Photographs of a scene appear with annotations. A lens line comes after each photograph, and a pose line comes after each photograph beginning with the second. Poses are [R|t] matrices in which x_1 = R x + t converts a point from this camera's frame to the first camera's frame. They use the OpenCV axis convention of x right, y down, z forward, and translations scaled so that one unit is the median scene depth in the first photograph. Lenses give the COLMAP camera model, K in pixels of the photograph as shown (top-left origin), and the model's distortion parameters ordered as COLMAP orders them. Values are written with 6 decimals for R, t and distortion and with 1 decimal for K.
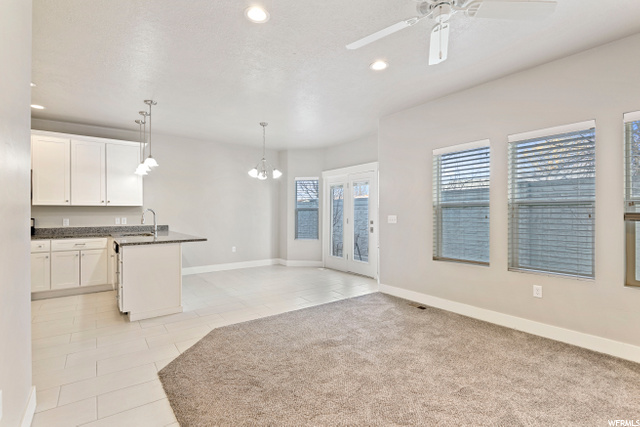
lens RADIAL K [[302.1, 0, 320.0], [0, 302.1, 213.5], [0, 0, 1]] dist [0.000971, -0.000358]
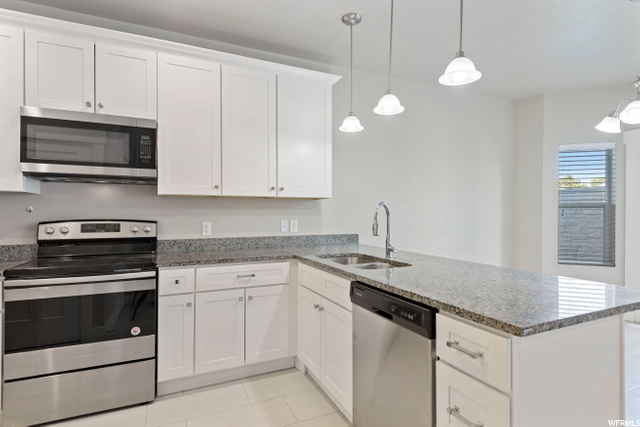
lens RADIAL K [[341.9, 0, 324.4], [0, 341.9, 212.2], [0, 0, 1]] dist [0.019612, -0.000377]
pose [[0.978791, 0.001893, -0.204855, -0.504542], [-0.002905, 0.999985, -0.004642, 0.002922], [0.204843, 0.005139, 0.978781, 0.446223]]
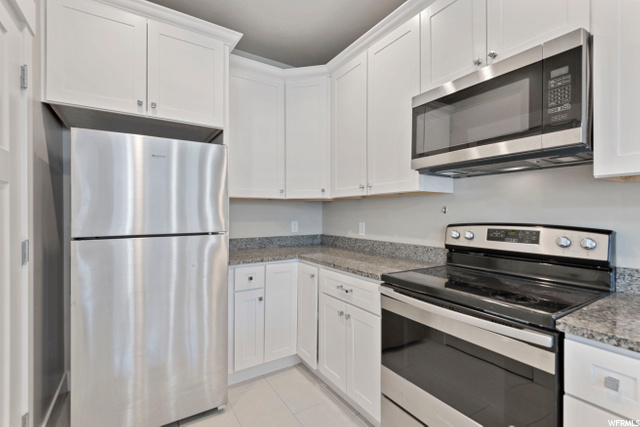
lens RADIAL K [[295.3, 0, 319.0], [0, 295.3, 212.5], [0, 0, 1]] dist [0.000408, -0.000142]
pose [[-0.091058, 0.000968, -0.995845, -0.613186], [-0.000049, 1.000000, 0.000976, 0.000839], [0.995846, 0.000137, -0.091058, 0.705304]]
